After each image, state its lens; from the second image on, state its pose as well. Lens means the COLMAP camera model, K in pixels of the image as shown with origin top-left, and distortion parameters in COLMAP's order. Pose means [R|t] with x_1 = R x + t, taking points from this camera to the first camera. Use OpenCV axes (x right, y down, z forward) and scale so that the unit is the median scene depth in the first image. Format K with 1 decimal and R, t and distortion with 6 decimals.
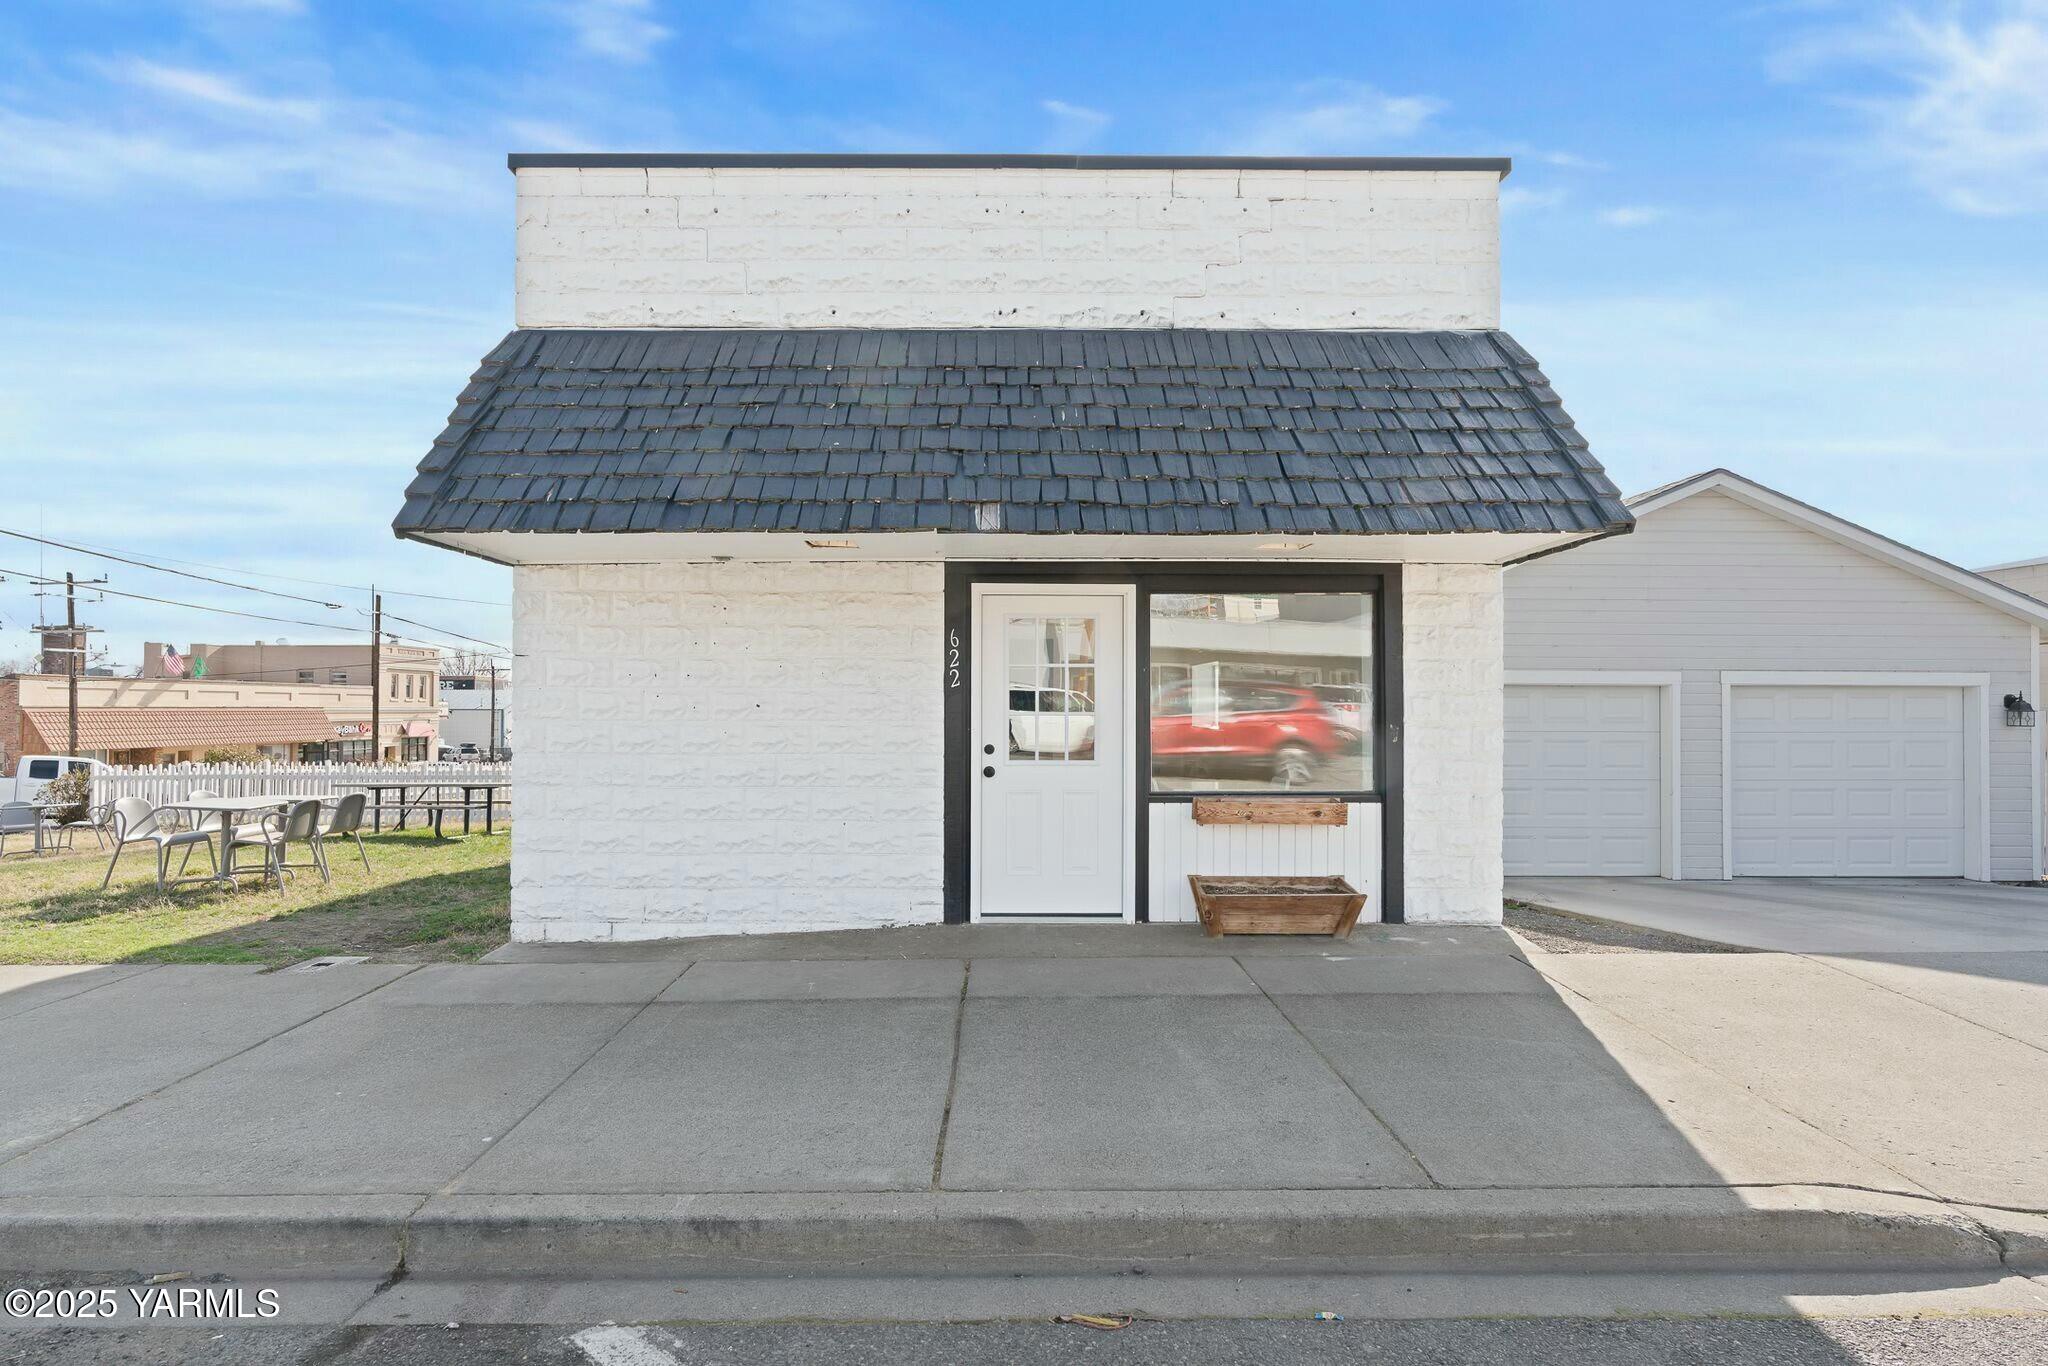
lens RADIAL K [[966.6, 0, 1008.9], [0, 966.6, 690.3], [0, 0, 1]] dist [-0.008908, 0.004746]
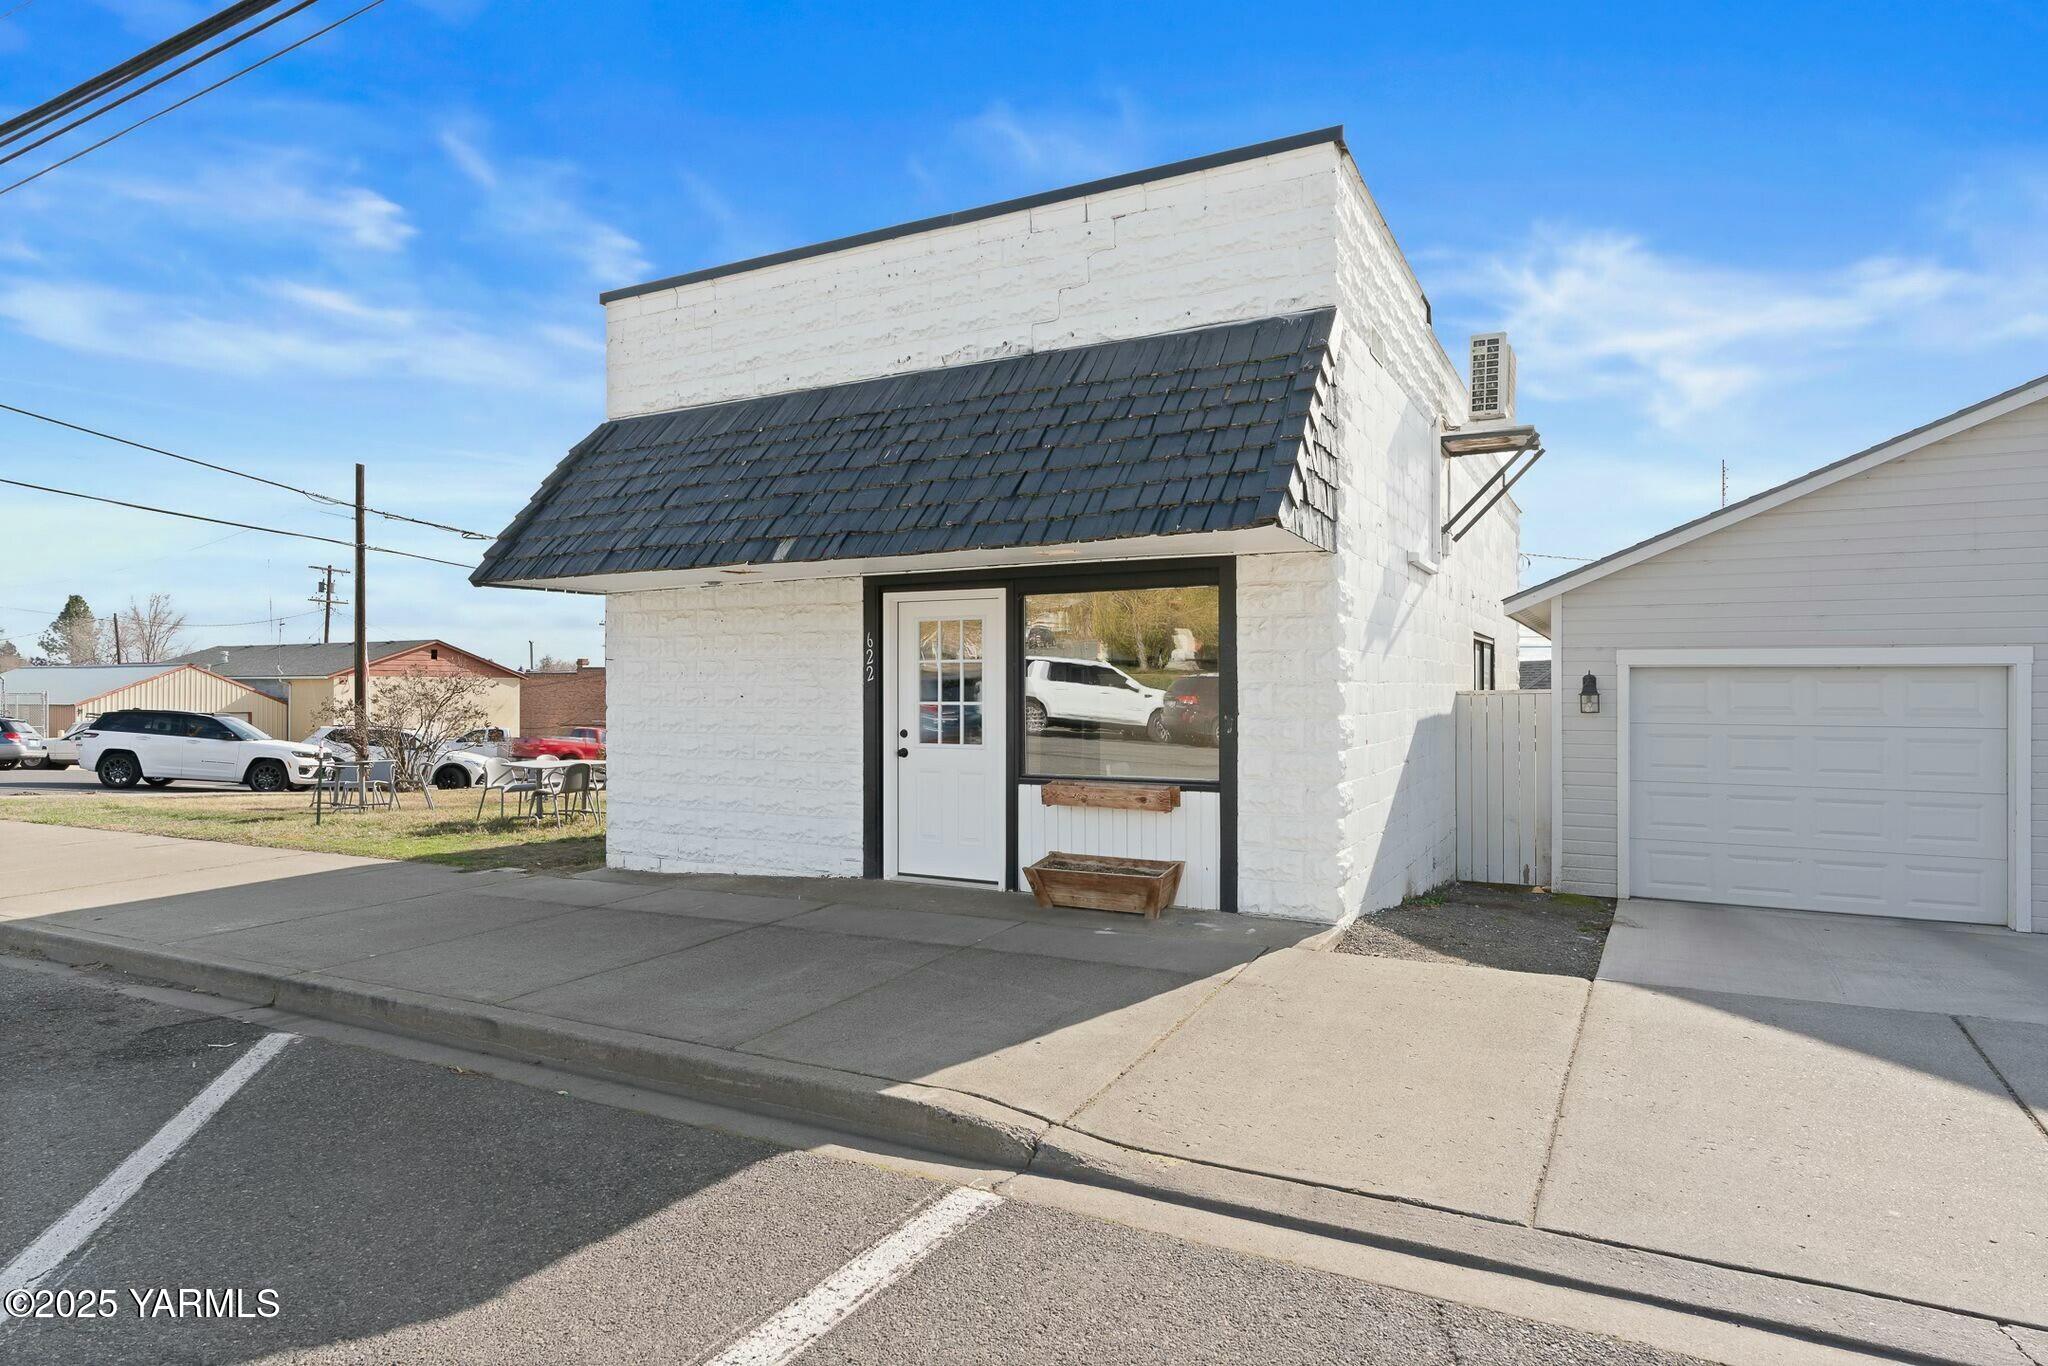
lens RADIAL K [[1048.2, 0, 1035.5], [0, 1048.2, 678.4], [0, 0, 1]] dist [-0.001280, -0.002058]
pose [[0.898346, -0.006717, -0.439237, 0.699993], [0.009373, 0.999949, 0.003878, -0.009515], [0.439188, -0.007601, 0.898363, -0.073781]]
